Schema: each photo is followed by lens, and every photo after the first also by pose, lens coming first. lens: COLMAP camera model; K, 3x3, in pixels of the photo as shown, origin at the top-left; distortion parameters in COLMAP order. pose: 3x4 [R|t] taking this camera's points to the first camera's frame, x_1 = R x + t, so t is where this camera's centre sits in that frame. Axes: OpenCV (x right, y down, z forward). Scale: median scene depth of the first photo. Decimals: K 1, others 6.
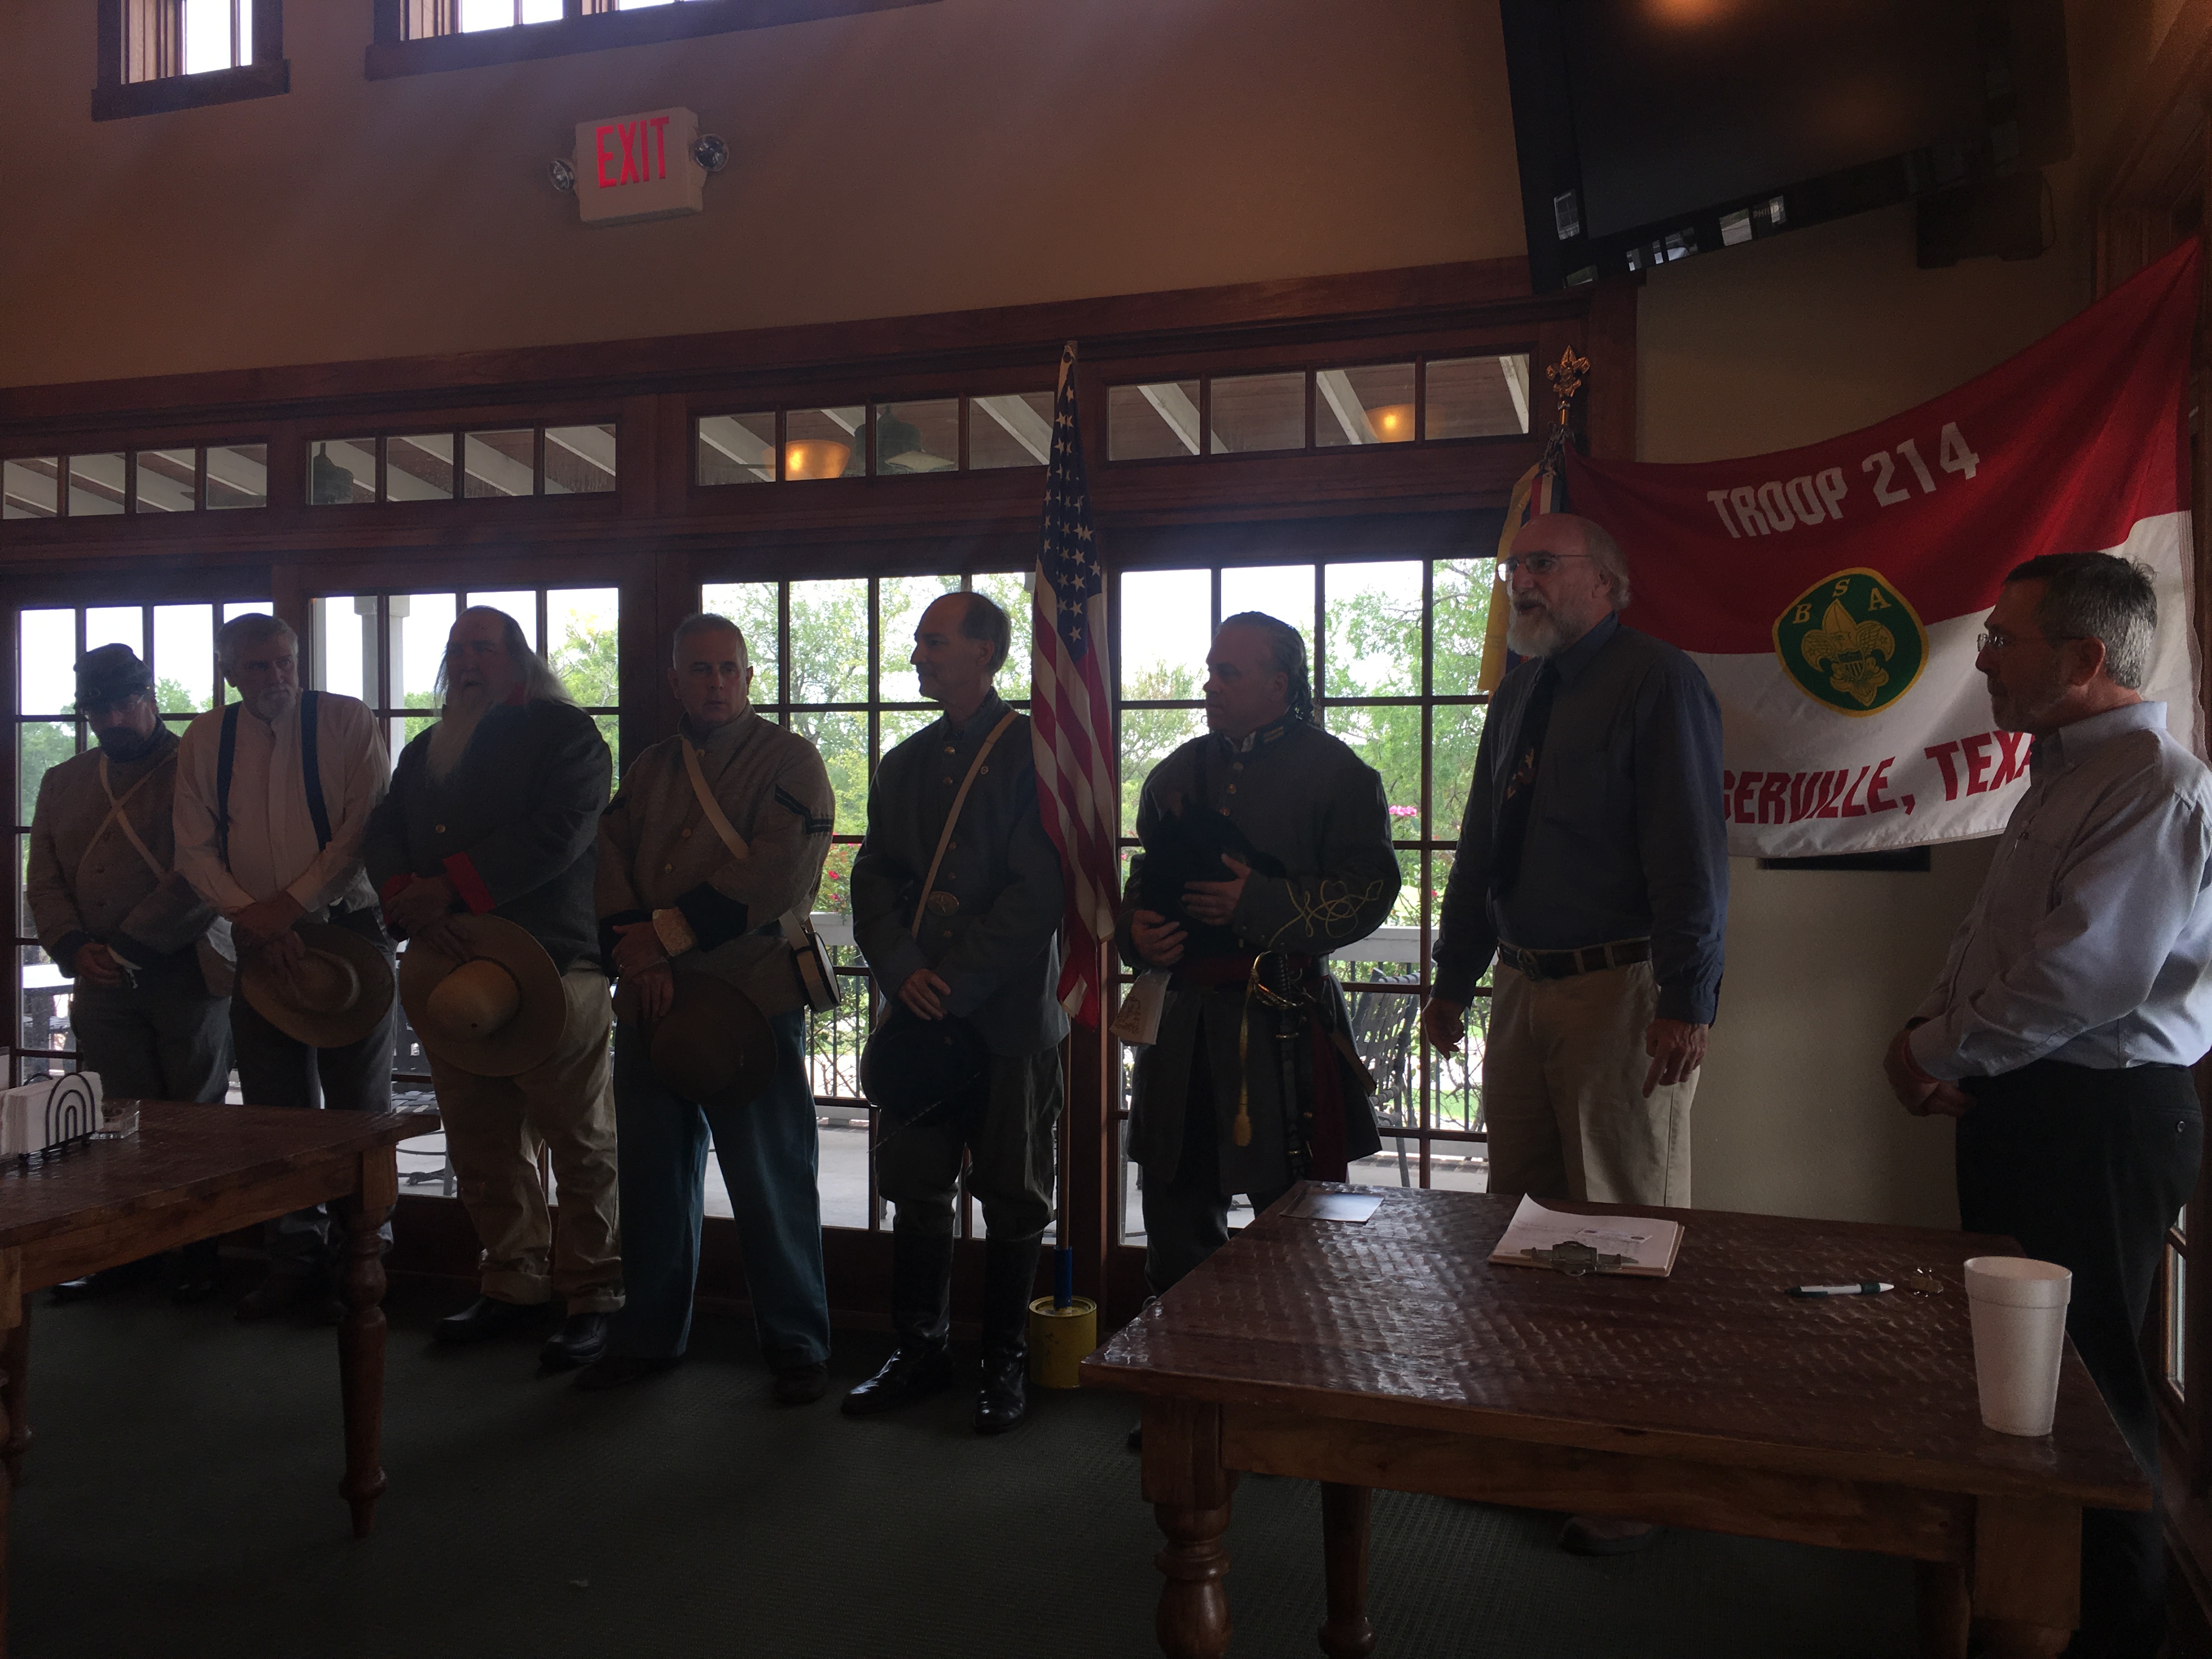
lens RADIAL K [[1973.4, 0, 1088.2], [0, 1973.4, 833.4], [0, 0, 1]] dist [0.089018, -0.110589]
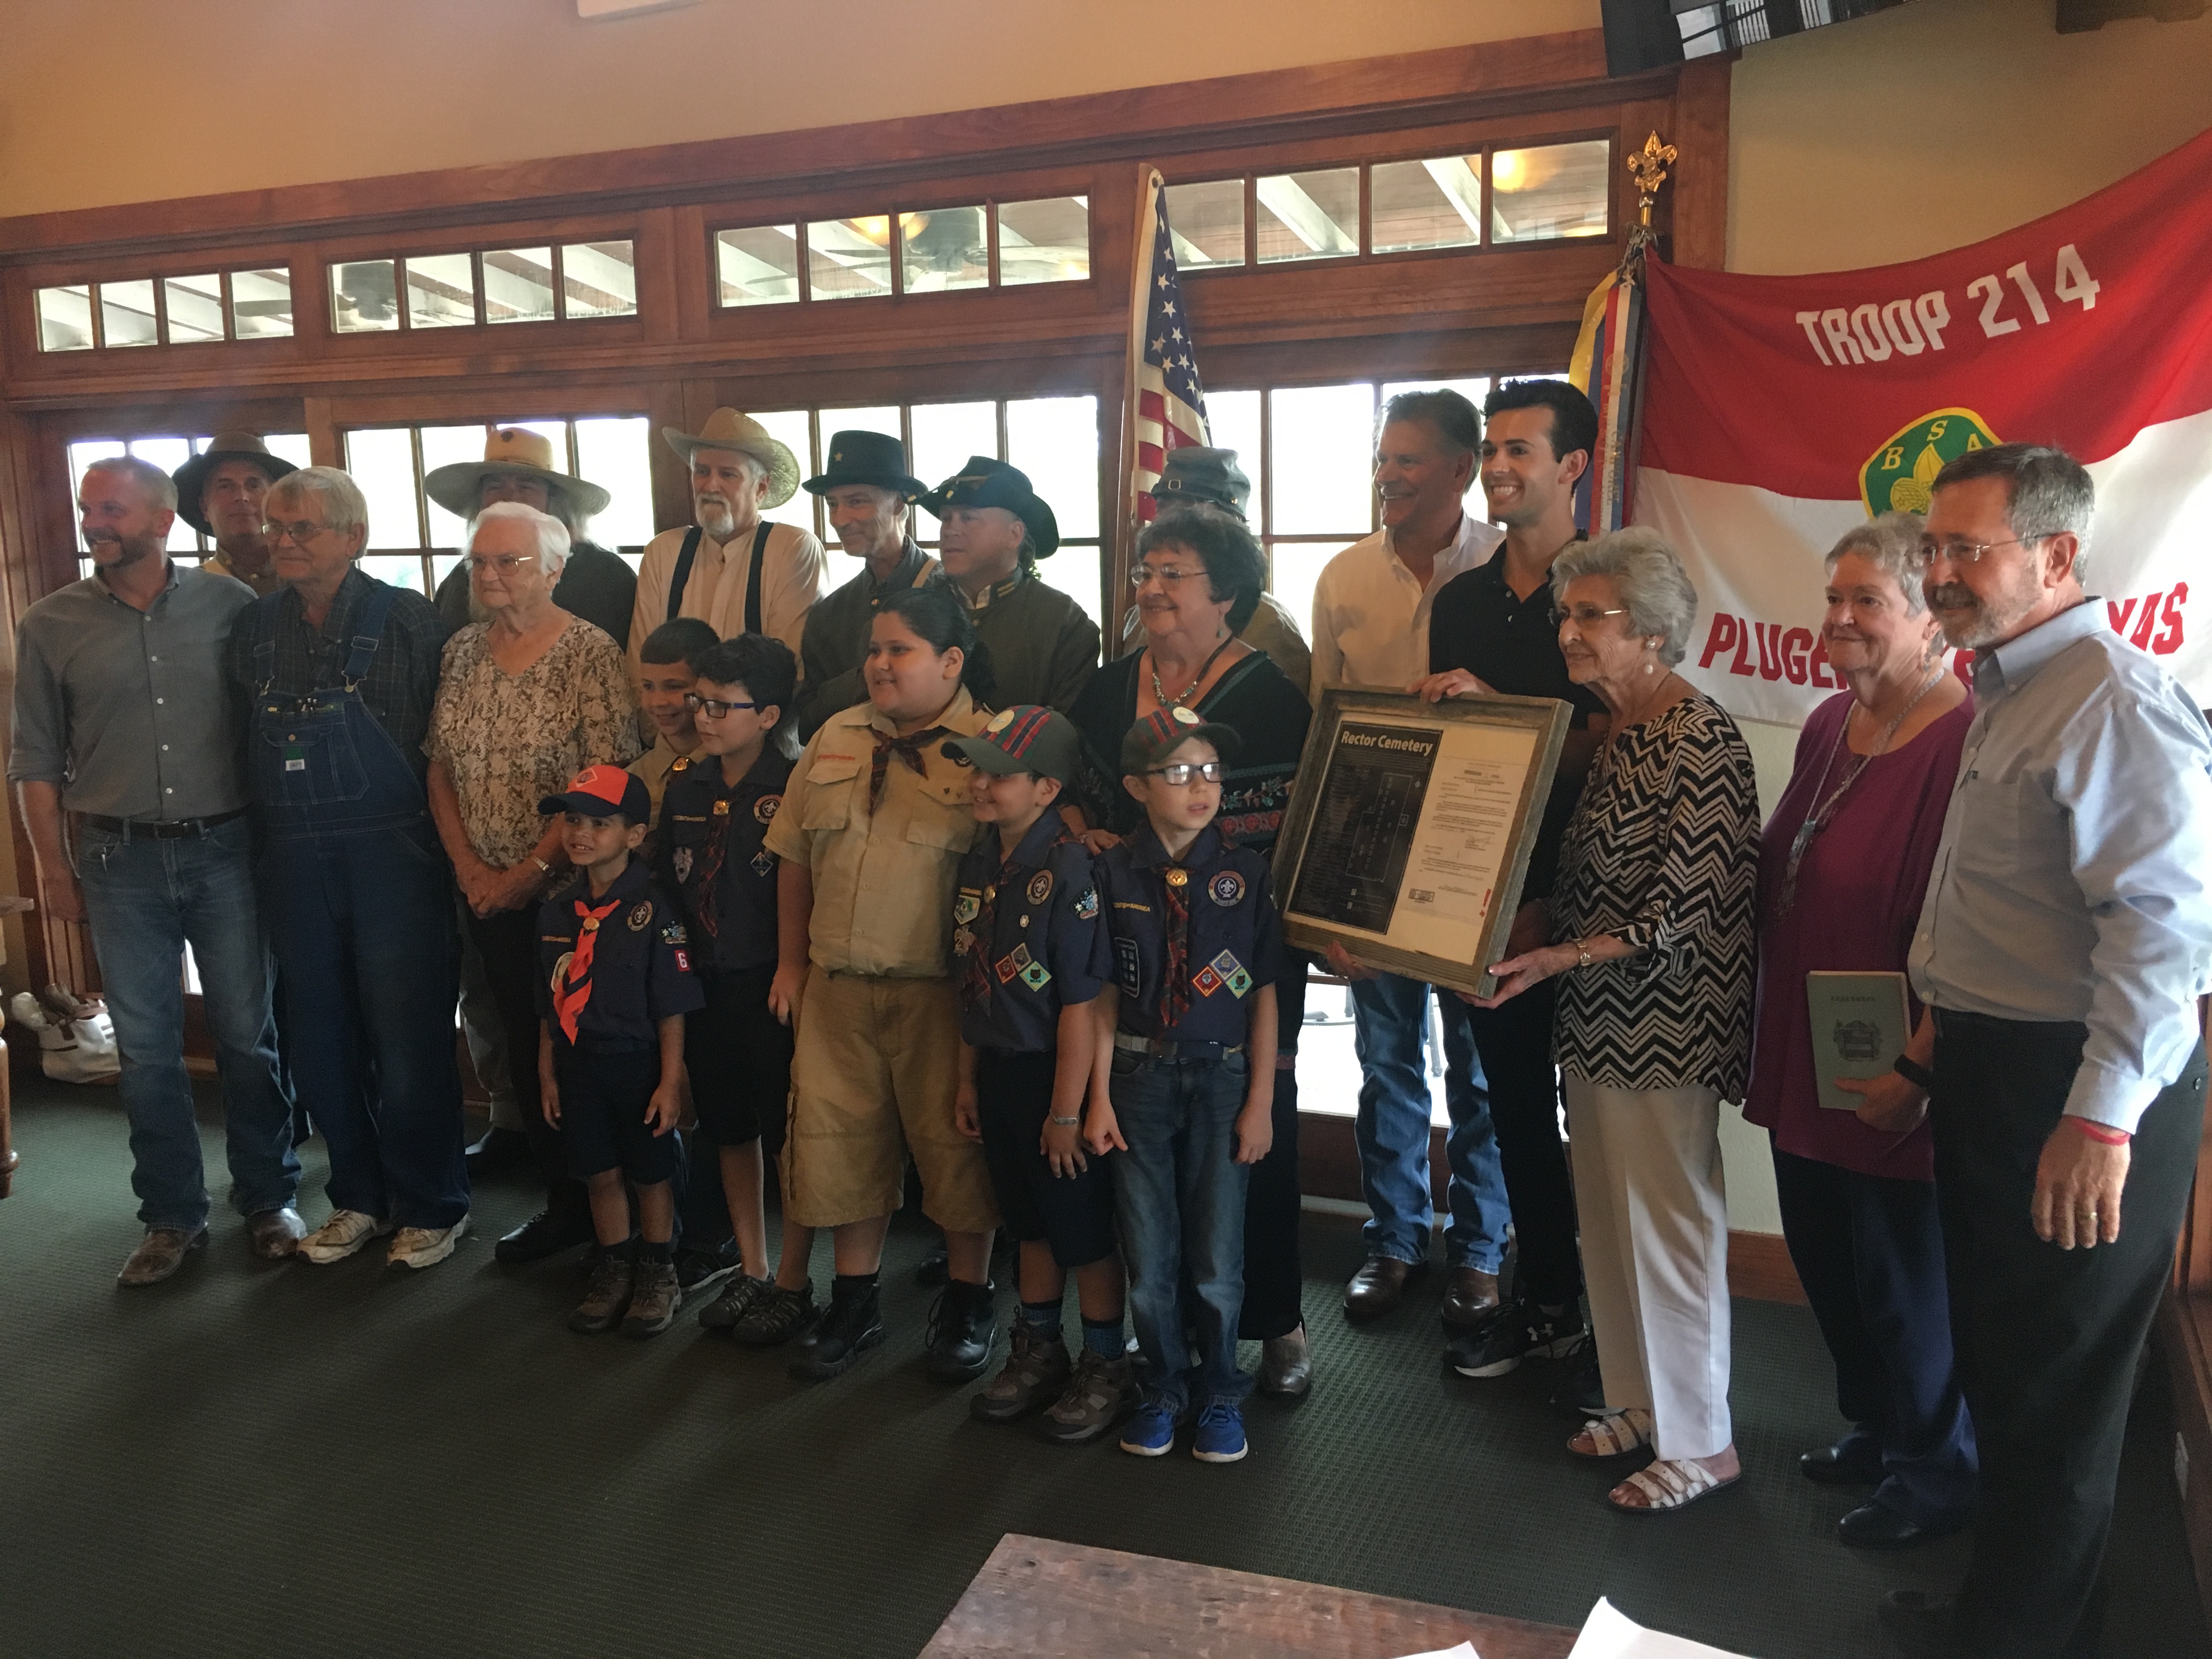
lens RADIAL K [[1973.4, 0, 1094.7], [0, 1973.4, 839.6], [0, 0, 1]] dist [0.089018, -0.110589]
pose [[0.996370, -0.011268, -0.084385, 0.065662], [0.023572, 0.988964, 0.146267, -0.069924], [0.081806, -0.147725, 0.985640, 0.058389]]
